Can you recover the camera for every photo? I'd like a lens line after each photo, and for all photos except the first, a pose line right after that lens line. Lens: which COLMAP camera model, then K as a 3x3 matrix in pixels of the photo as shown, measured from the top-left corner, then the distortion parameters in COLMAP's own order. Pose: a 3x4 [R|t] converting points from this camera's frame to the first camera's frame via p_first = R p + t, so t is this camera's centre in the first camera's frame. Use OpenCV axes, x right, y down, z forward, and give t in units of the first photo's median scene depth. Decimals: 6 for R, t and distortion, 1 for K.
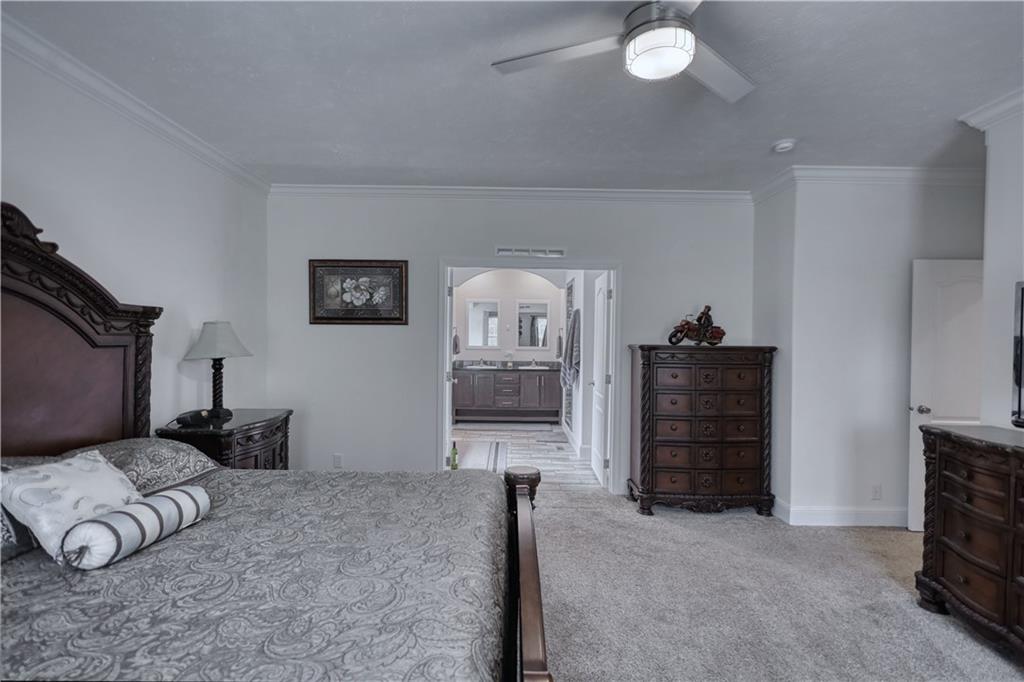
lens RADIAL K [[475.3, 0, 517.2], [0, 475.3, 345.9], [0, 0, 1]] dist [-0.001298, -0.000019]
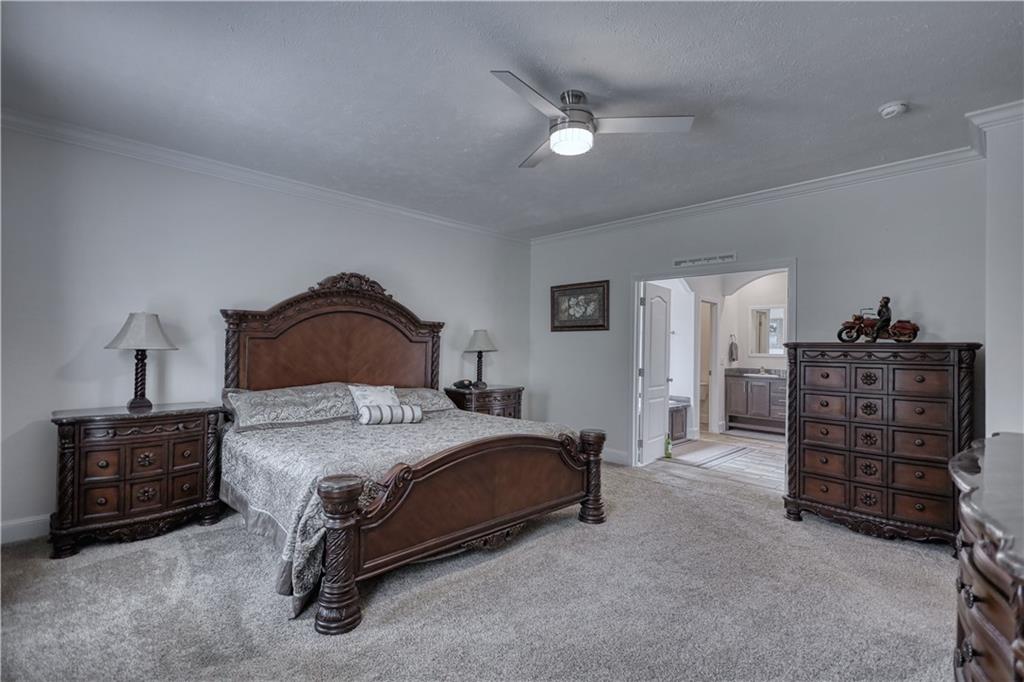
lens RADIAL K [[475.3, 0, 517.2], [0, 475.3, 345.9], [0, 0, 1]] dist [-0.001298, -0.000019]
pose [[0.698597, -0.006634, -0.715485, 0.548447], [-0.017963, 0.999479, -0.026806, 0.039175], [0.715290, 0.031578, 0.698114, -0.071320]]
